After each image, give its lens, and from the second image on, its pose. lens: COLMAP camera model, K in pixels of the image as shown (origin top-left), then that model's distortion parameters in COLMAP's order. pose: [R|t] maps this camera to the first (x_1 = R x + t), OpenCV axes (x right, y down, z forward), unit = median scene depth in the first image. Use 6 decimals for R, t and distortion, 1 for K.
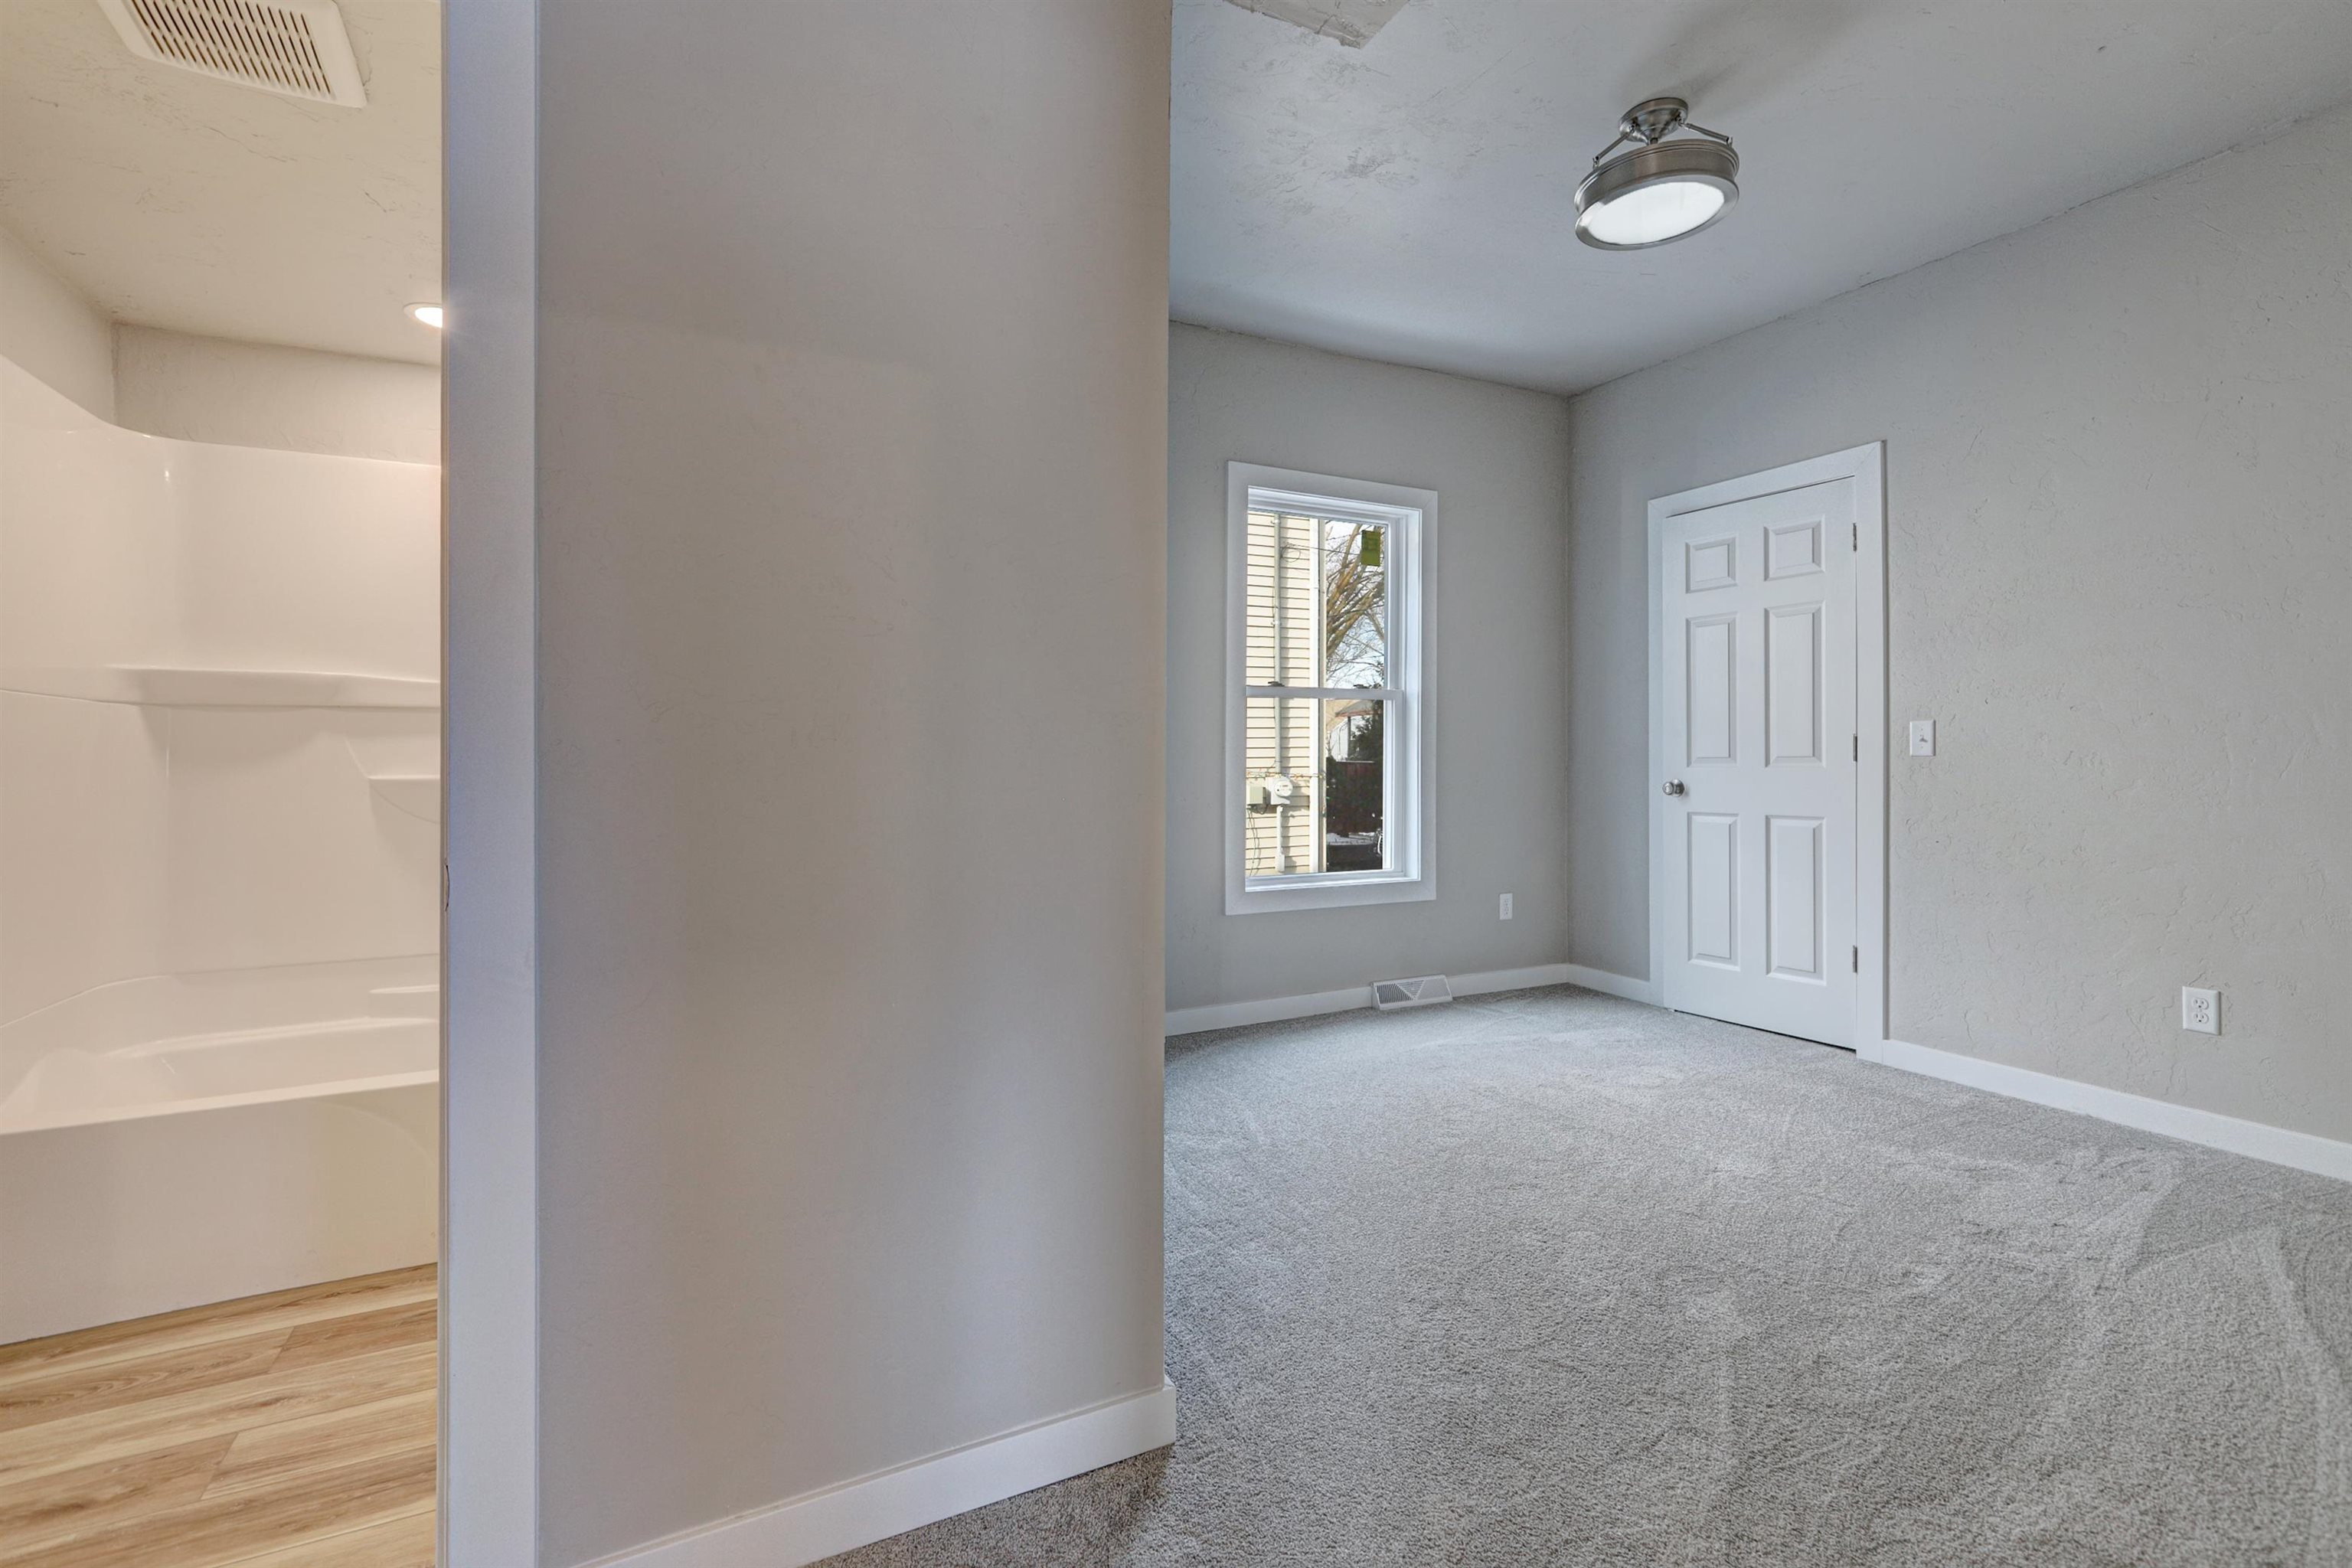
lens RADIAL K [[1133.8, 0, 1146.5], [0, 1133.8, 821.1], [0, 0, 1]] dist [0.013380, -0.000225]
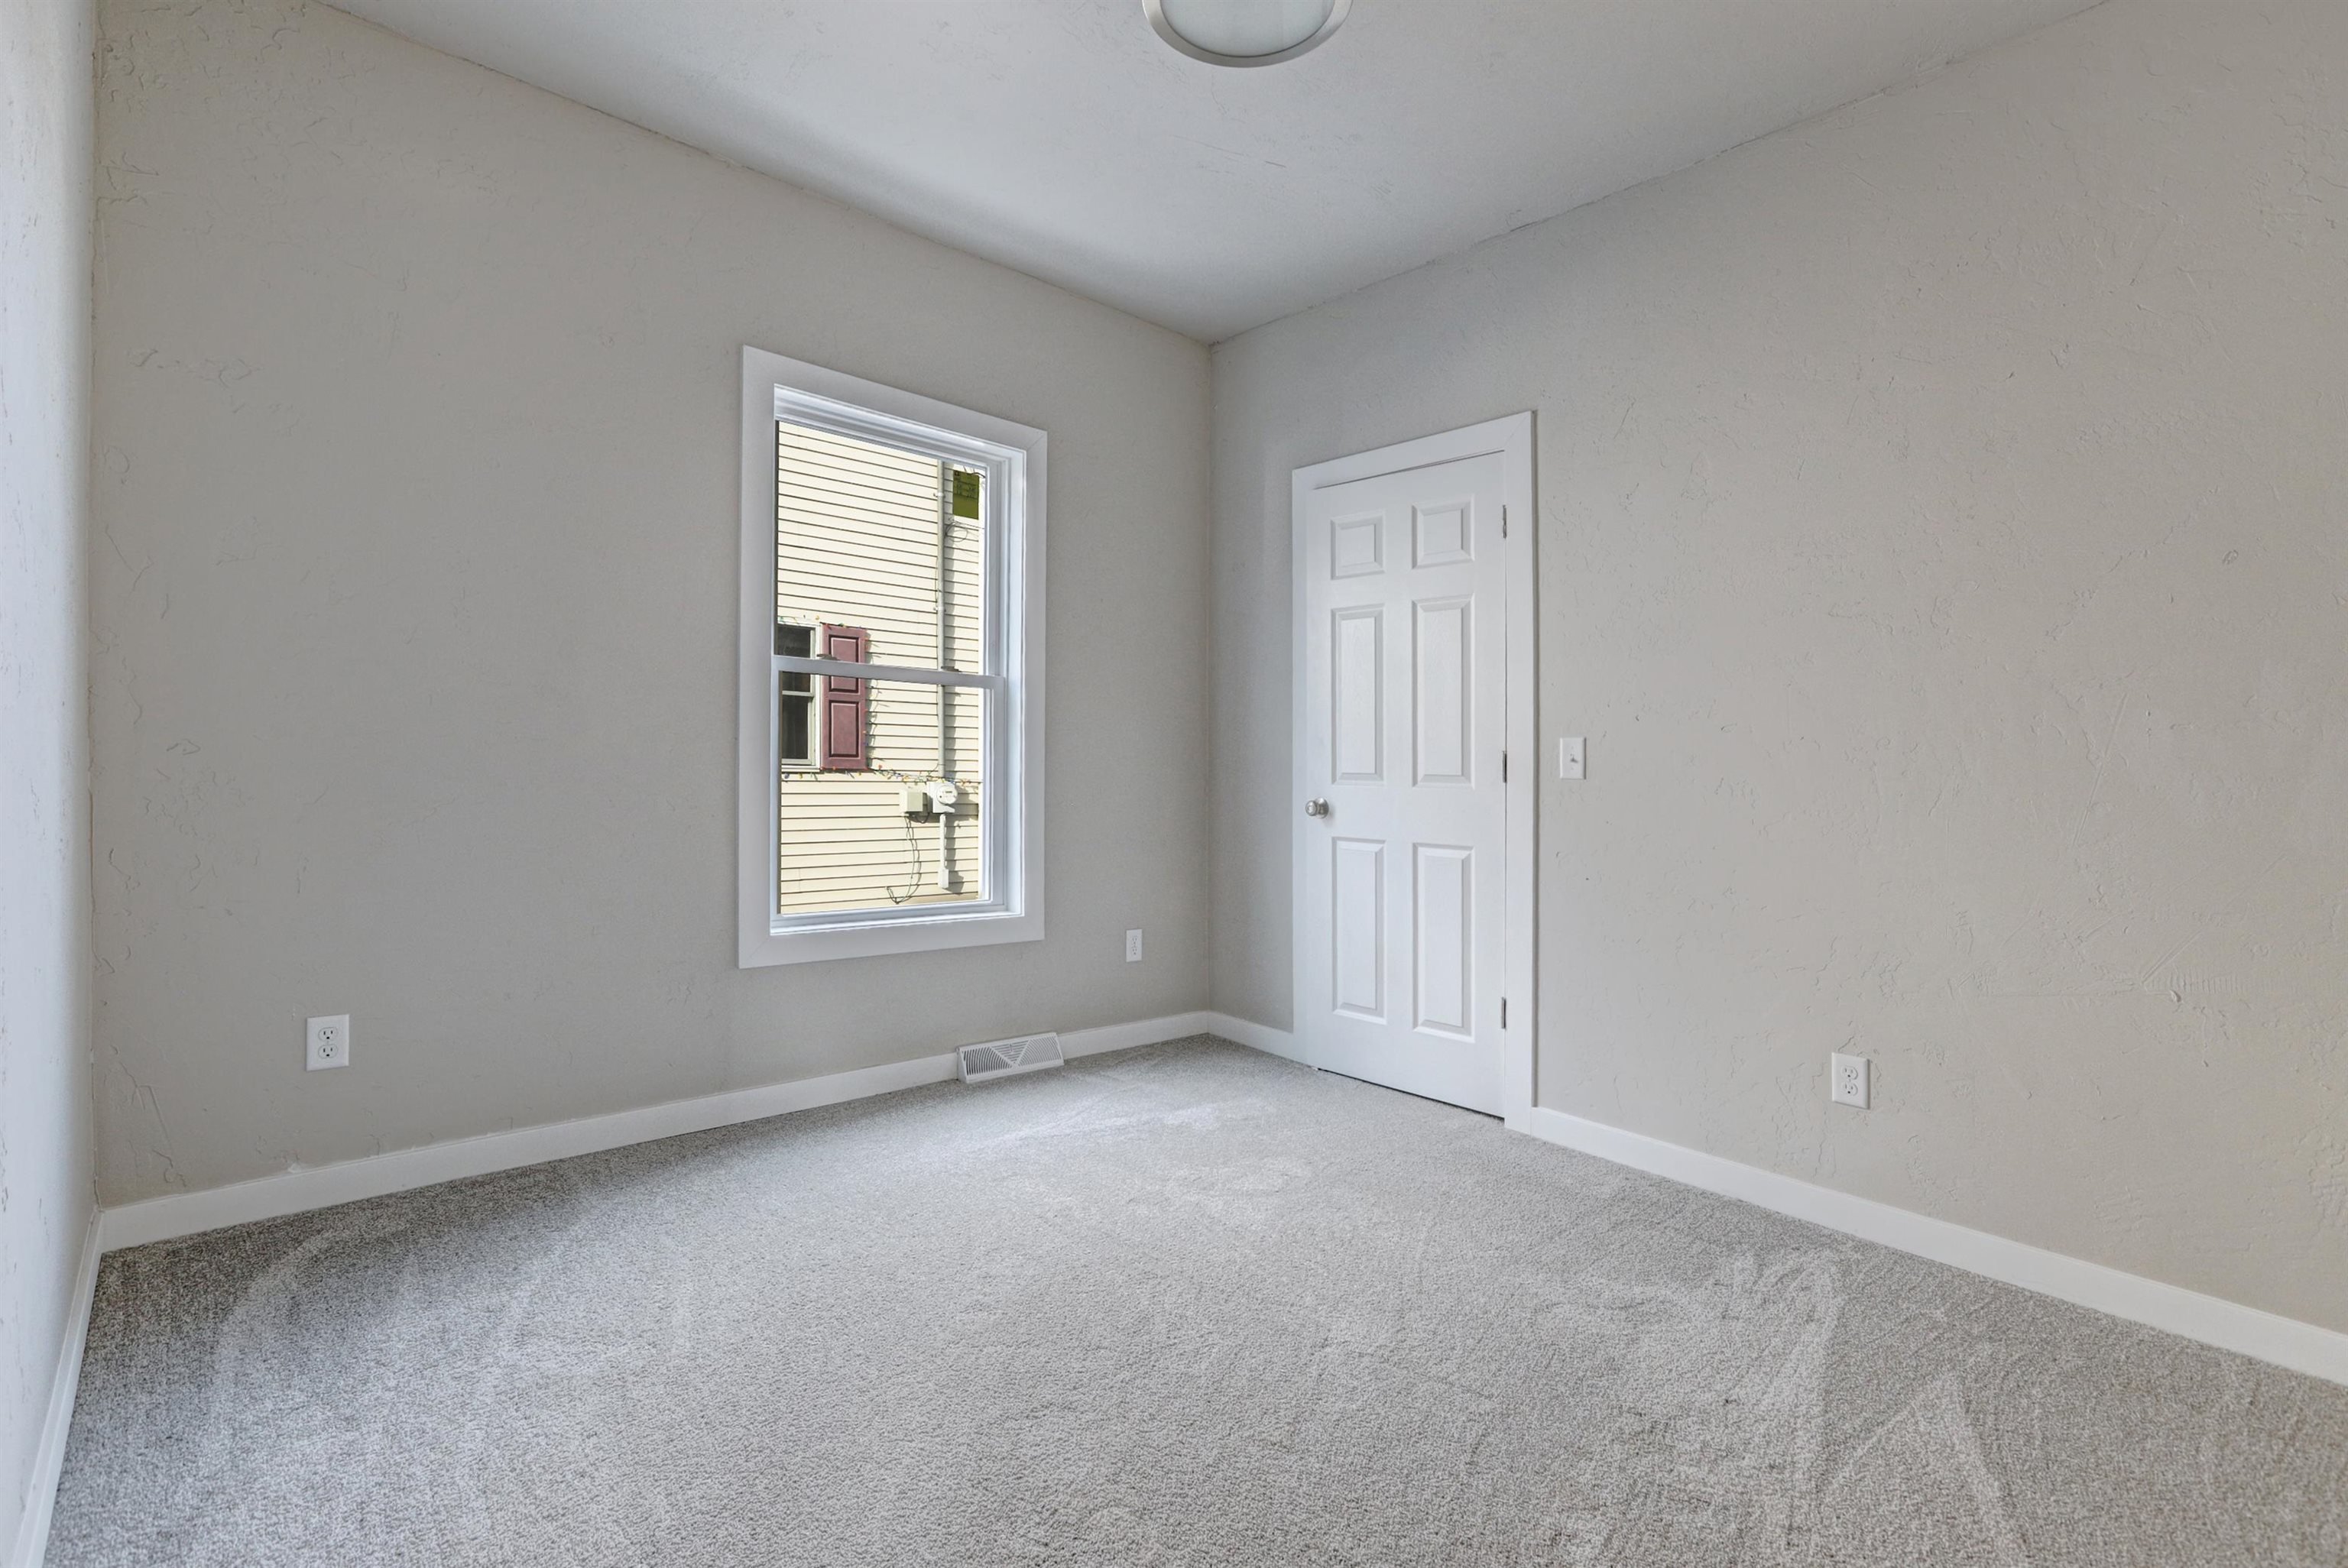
lens RADIAL K [[1131.8, 0, 1172.9], [0, 1131.8, 775.3], [0, 0, 1]] dist [0.013380, -0.000225]
pose [[0.965507, 0.031208, 0.258499, 0.156755], [-0.019432, 0.998659, -0.047987, -0.012095], [-0.259650, 0.041309, 0.964819, 0.236528]]
